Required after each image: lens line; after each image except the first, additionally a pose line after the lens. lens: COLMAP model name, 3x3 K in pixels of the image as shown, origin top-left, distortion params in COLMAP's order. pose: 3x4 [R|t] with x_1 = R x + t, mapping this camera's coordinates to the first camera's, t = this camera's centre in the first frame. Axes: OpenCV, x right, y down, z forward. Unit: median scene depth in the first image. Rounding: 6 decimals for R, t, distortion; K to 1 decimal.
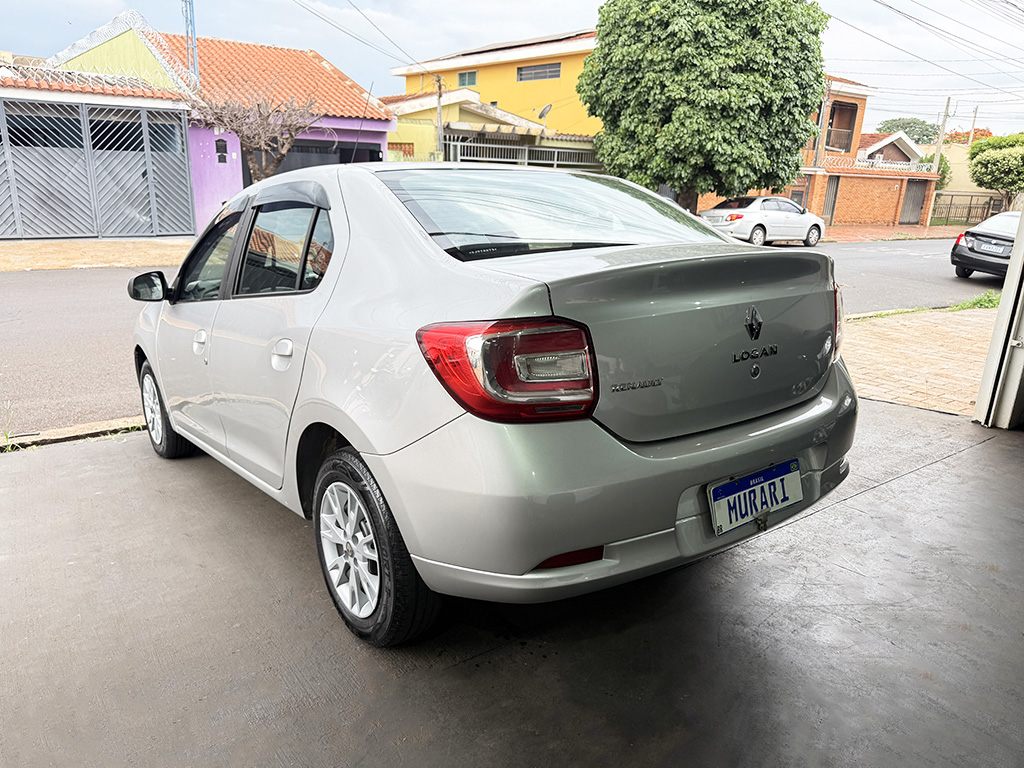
lens RADIAL K [[737.1, 0, 511.1], [0, 737.1, 404.8], [0, 0, 1]] dist [-0.002212, -0.002740]
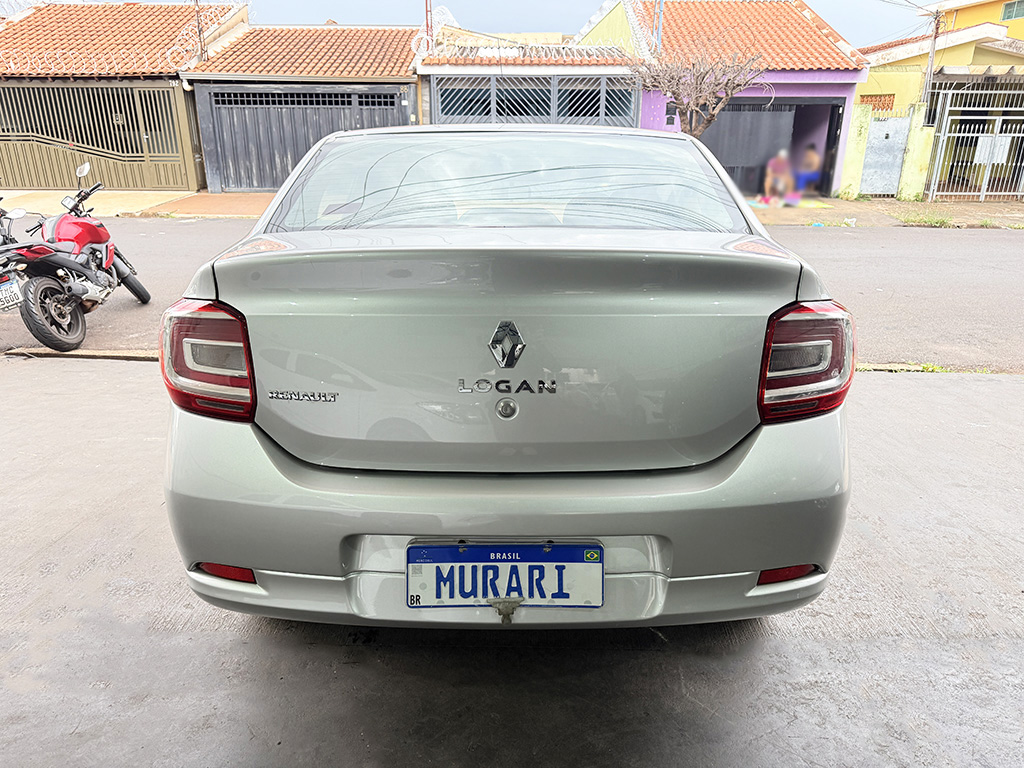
lens RADIAL K [[727.6, 0, 513.9], [0, 727.6, 401.7], [0, 0, 1]] dist [0.005457, 0.001556]
pose [[0.797890, 0.186807, -0.573126, 0.101064], [-0.158785, 0.982324, 0.099127, -0.016891], [0.581514, 0.011912, 0.813449, 0.057372]]
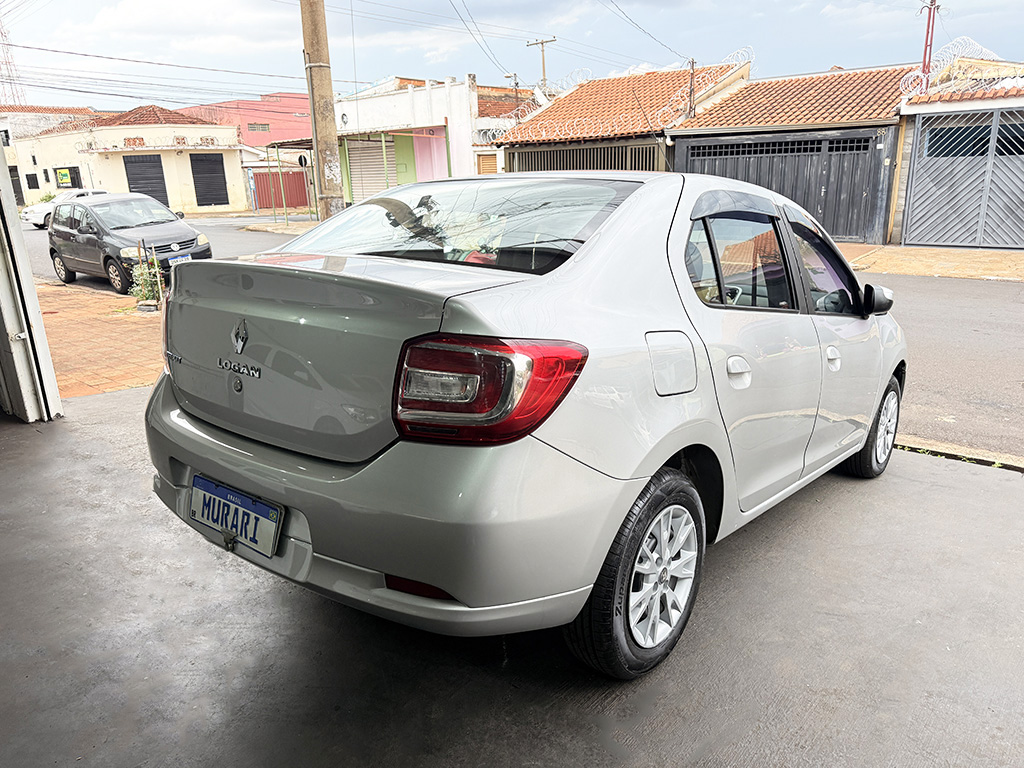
lens RADIAL K [[737.1, 0, 511.1], [0, 737.1, 404.8], [0, 0, 1]] dist [-0.002212, -0.002740]
pose [[0.238999, 0.248138, -0.938779, 0.184312], [-0.257262, 0.948430, 0.185194, -0.041696], [0.936320, 0.197251, 0.290511, 0.143865]]
